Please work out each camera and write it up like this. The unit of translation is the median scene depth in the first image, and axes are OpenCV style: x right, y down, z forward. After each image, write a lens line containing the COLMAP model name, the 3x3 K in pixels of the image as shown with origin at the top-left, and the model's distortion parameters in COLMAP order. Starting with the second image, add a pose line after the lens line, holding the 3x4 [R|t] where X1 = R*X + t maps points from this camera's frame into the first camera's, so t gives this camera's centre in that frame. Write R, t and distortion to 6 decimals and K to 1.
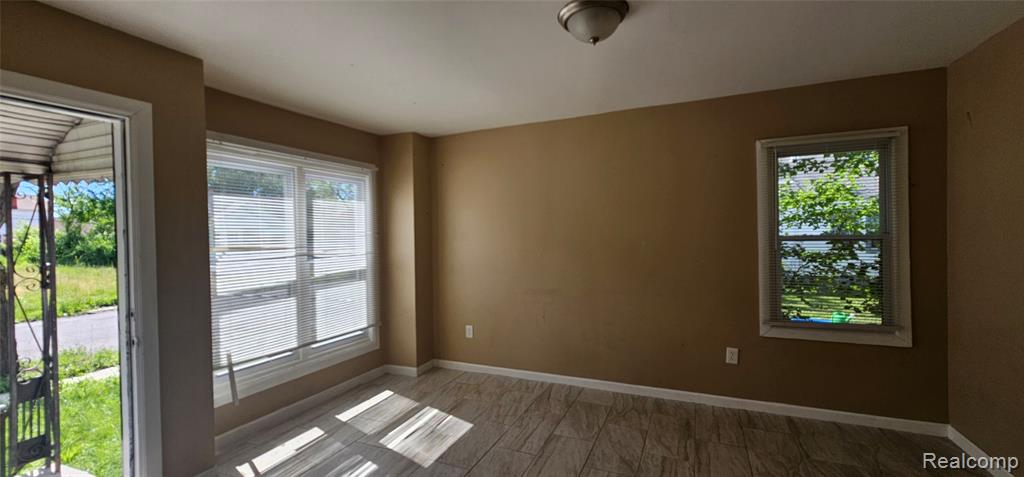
lens RADIAL K [[418.5, 0, 507.0], [0, 418.5, 233.6], [0, 0, 1]] dist [0.000145, 0.000497]
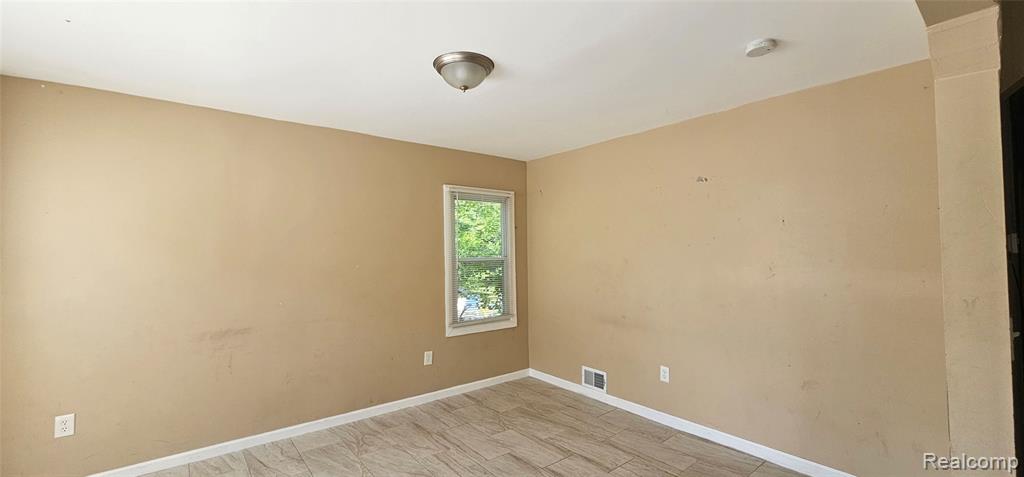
lens RADIAL K [[418.5, 0, 511.6], [0, 418.5, 242.2], [0, 0, 1]] dist [0.000145, 0.000497]
pose [[0.444984, 0.035973, 0.894816, -0.477929], [0.000850, 0.999175, -0.040591, 0.007986], [-0.895538, 0.018823, 0.444586, 0.261881]]
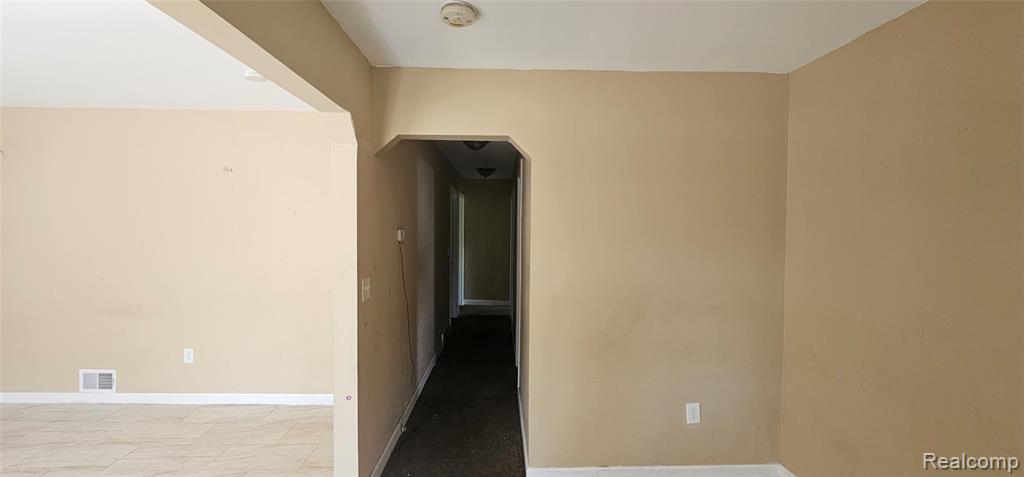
lens RADIAL K [[418.5, 0, 513.5], [0, 418.5, 240.5], [0, 0, 1]] dist [0.000145, 0.000497]
pose [[-0.440186, -0.014456, 0.897790, -0.696025], [0.001830, 0.999854, 0.016996, -0.017573], [-0.897905, 0.009124, -0.440096, 0.102314]]
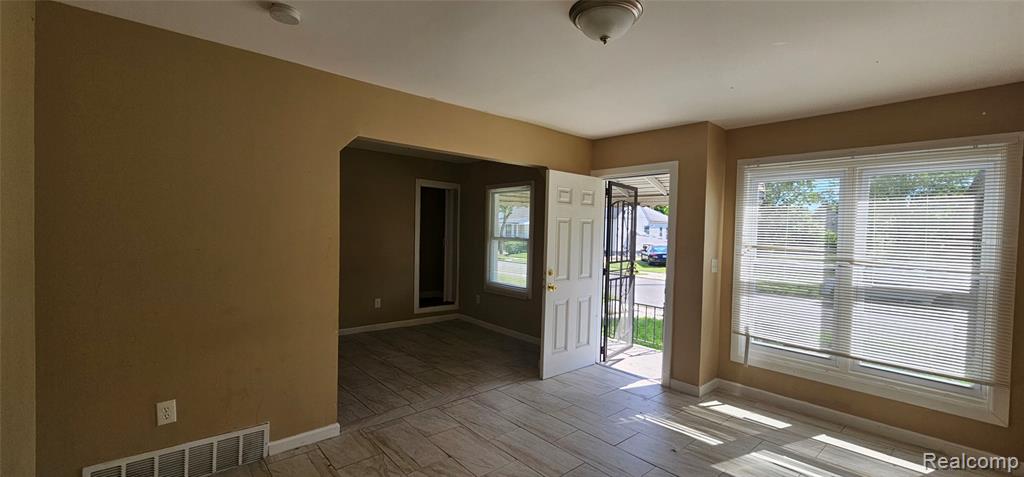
lens RADIAL K [[418.5, 0, 516.0], [0, 418.5, 237.7], [0, 0, 1]] dist [0.000145, 0.000497]
pose [[-0.398990, 0.024998, -0.916615, 0.776843], [-0.022390, 0.999065, 0.036992, -0.022298], [0.916682, 0.035283, -0.398057, 0.800366]]
